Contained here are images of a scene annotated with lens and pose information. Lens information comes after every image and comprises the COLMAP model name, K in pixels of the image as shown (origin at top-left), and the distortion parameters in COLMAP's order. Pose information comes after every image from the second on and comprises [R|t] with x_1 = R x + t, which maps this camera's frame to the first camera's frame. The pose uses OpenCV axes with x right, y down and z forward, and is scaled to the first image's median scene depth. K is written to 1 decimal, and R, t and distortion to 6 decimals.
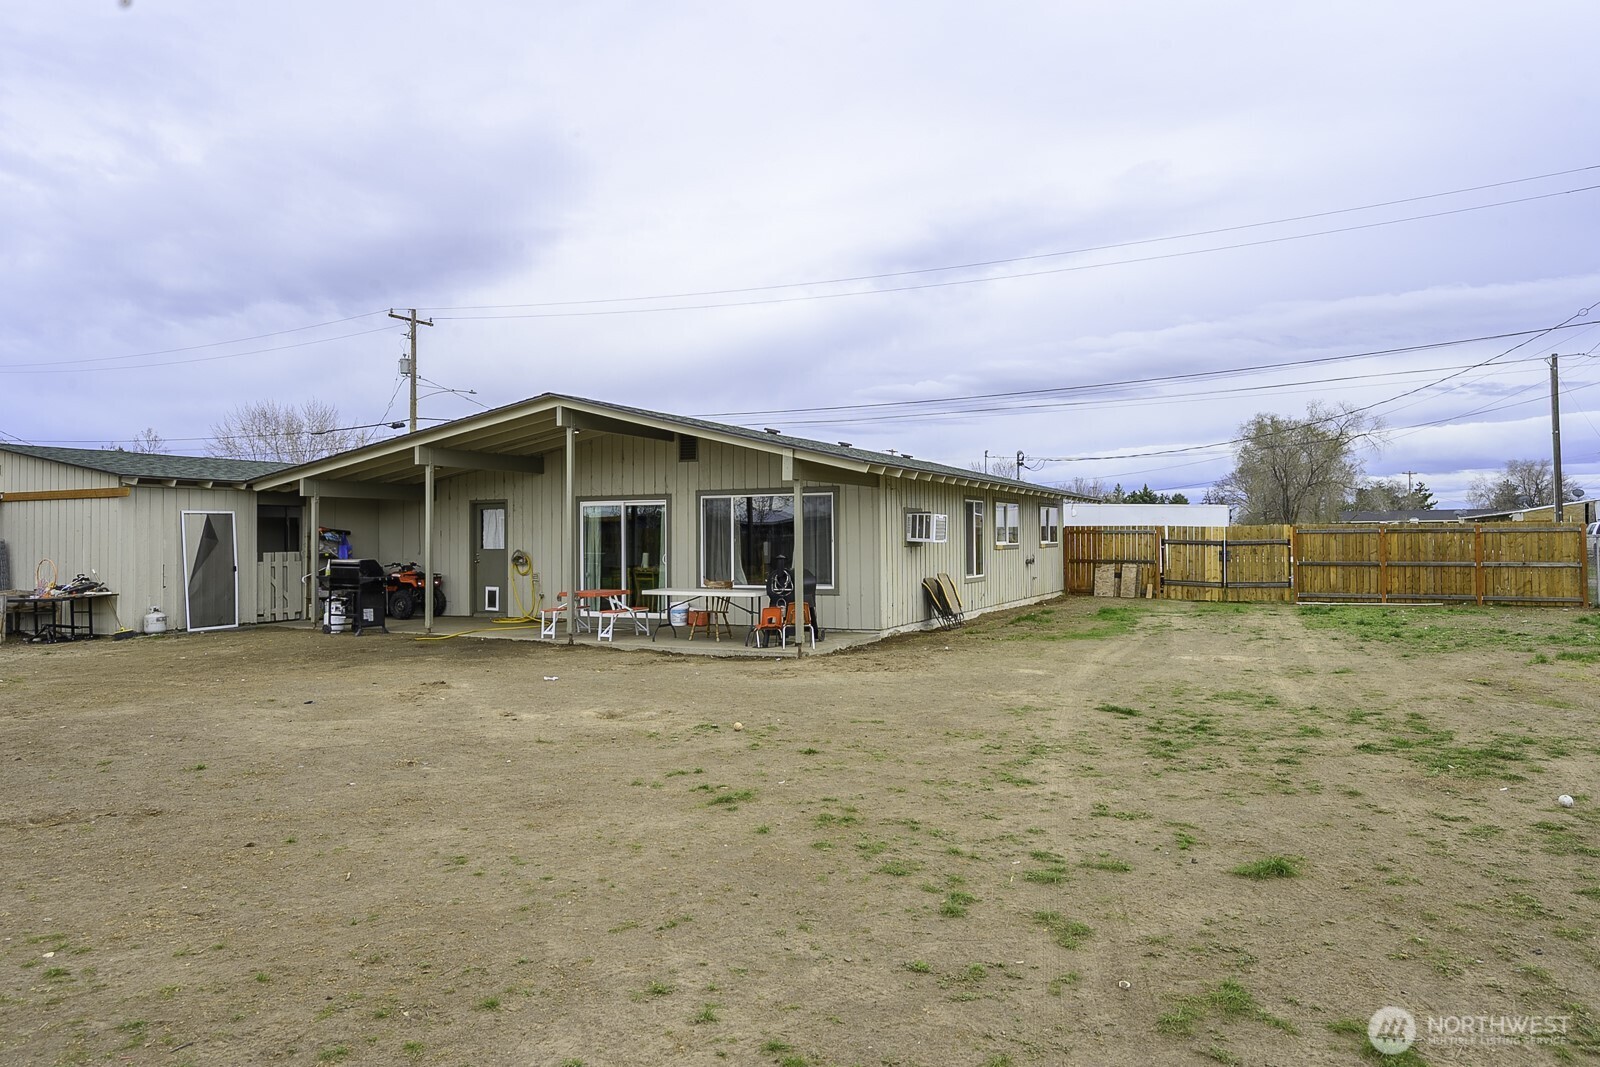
lens RADIAL K [[986.6, 0, 833.8], [0, 986.6, 515.2], [0, 0, 1]] dist [-0.001490, 0.000090]
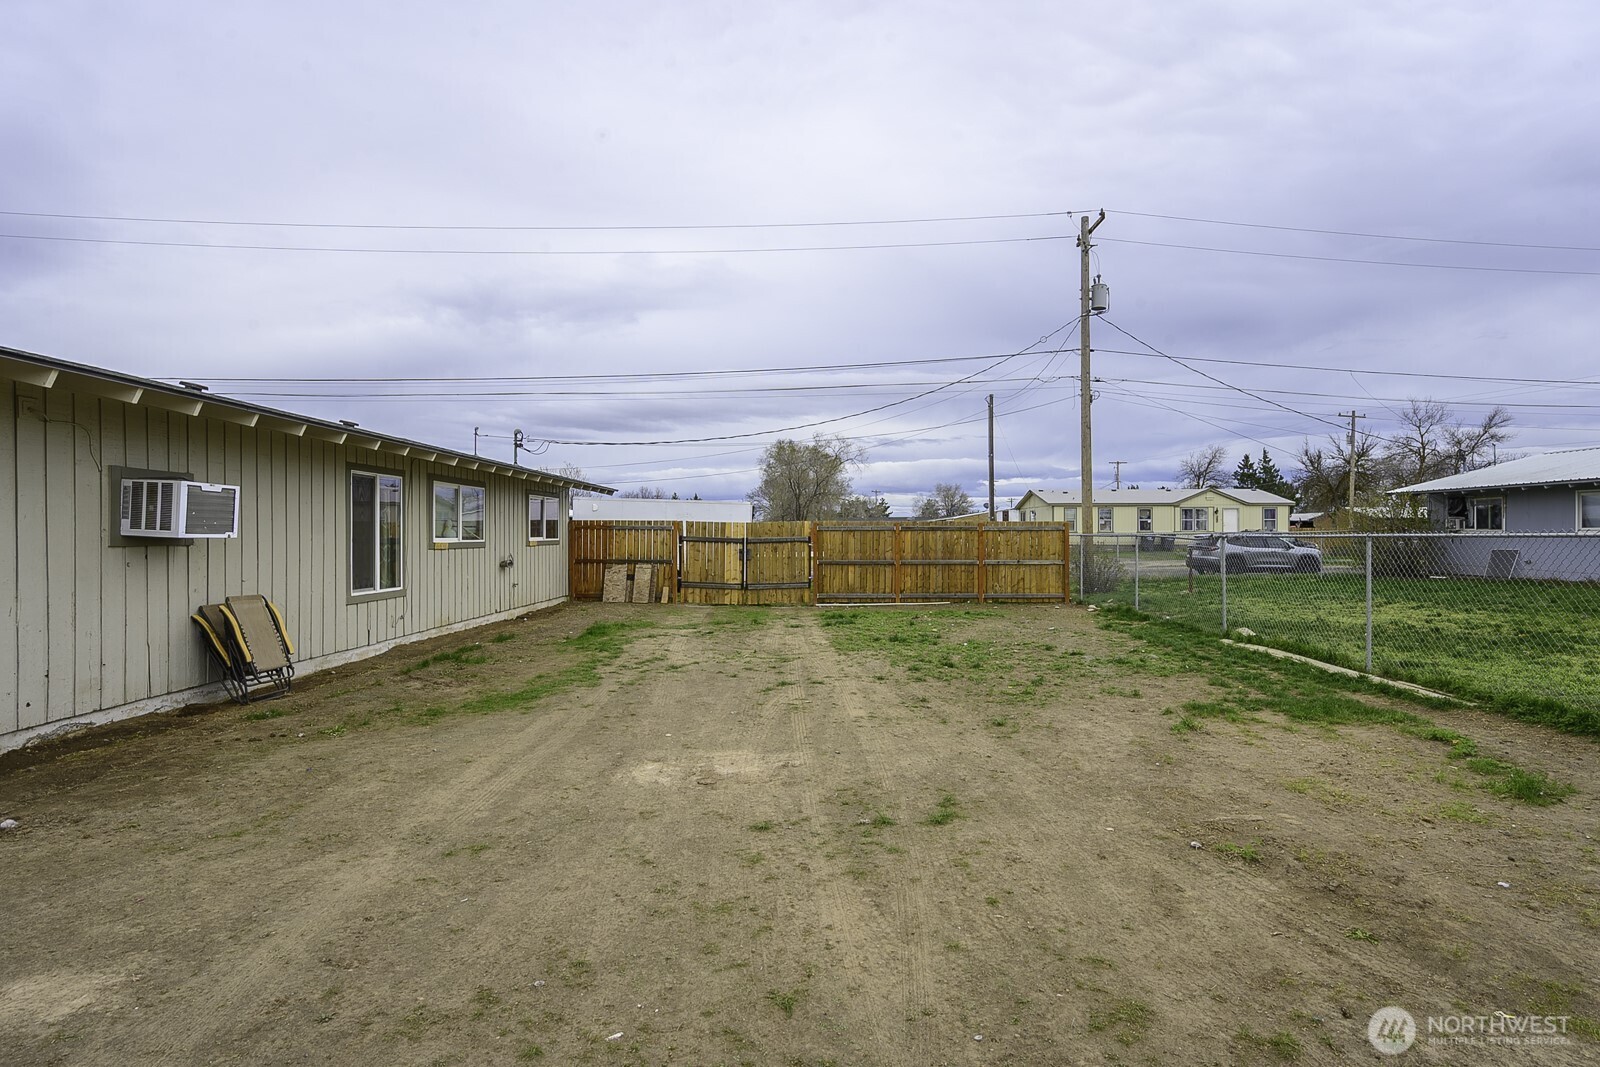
lens RADIAL K [[778.7, 0, 800.0], [0, 778.7, 533.5], [0, 0, 1]] dist [-0.001828, -0.000285]
pose [[0.906656, 0.006299, 0.421824, 0.140413], [-0.014591, 0.999759, 0.016432, 0.009258], [-0.421619, -0.021053, 0.906529, 0.331125]]
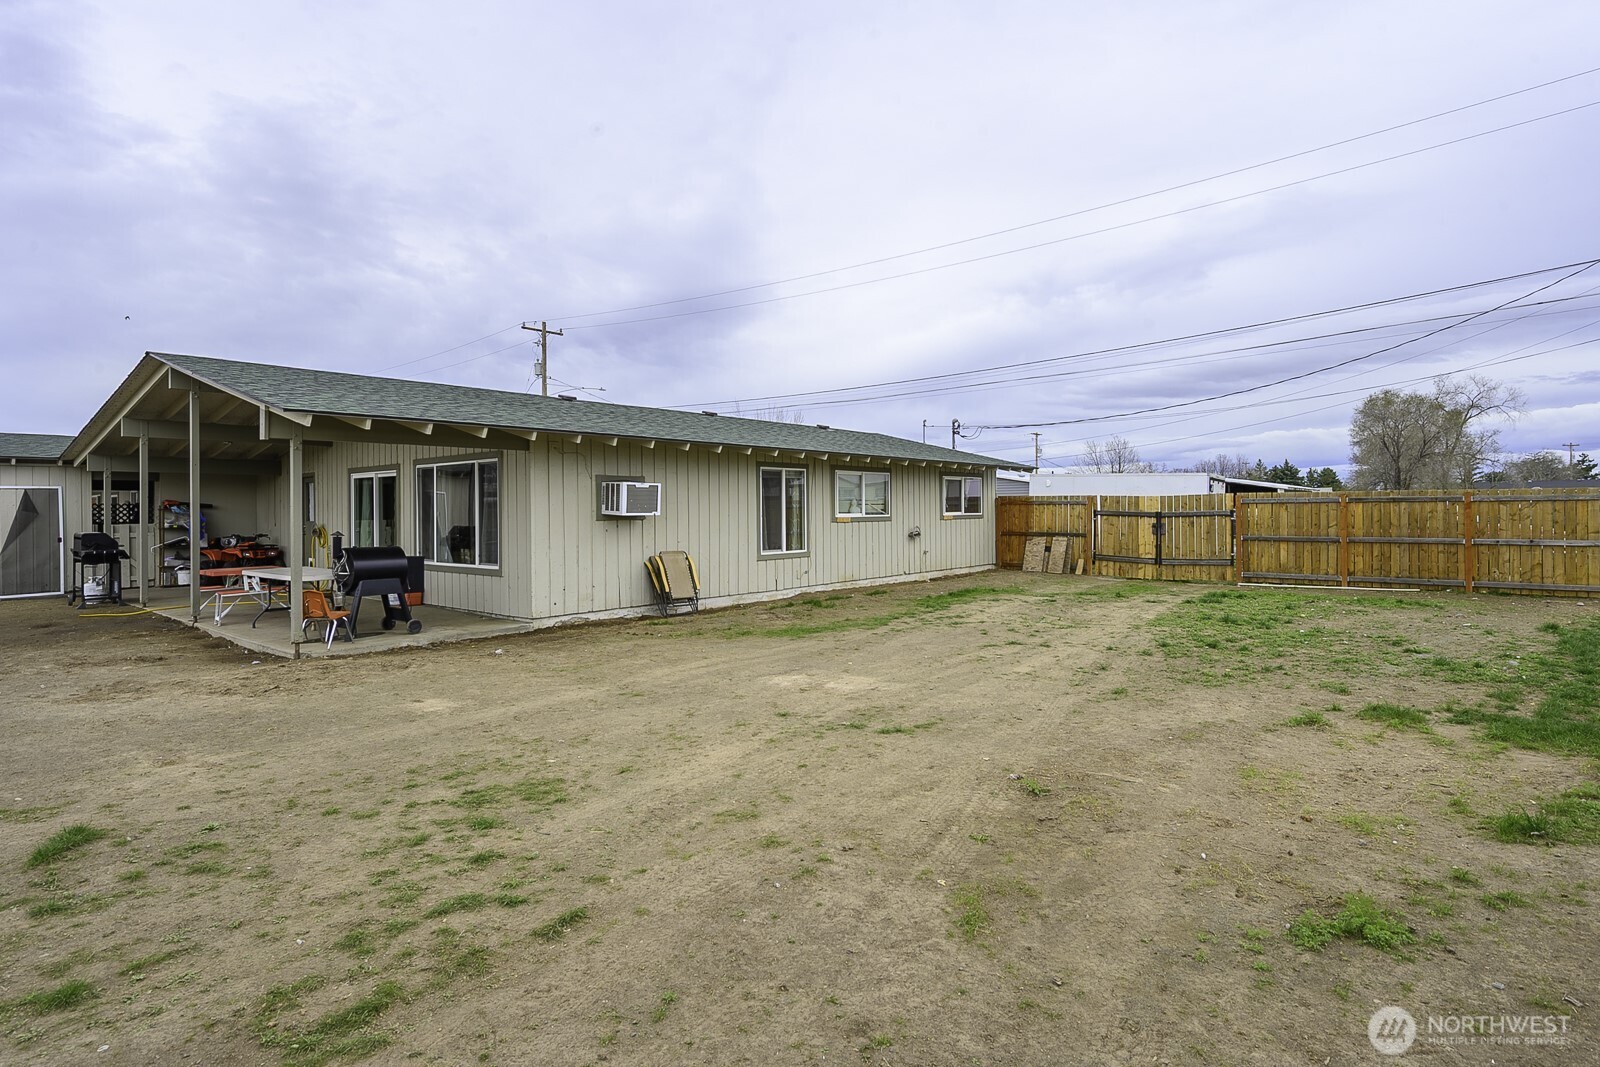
lens RADIAL K [[782.3, 0, 843.5], [0, 782.3, 510.6], [0, 0, 1]] dist [-0.000551, -0.000098]
pose [[0.973636, -0.001097, -0.228107, 0.282271], [0.007018, 0.999659, 0.025151, 0.004978], [0.228001, -0.026088, 0.973311, 0.249190]]
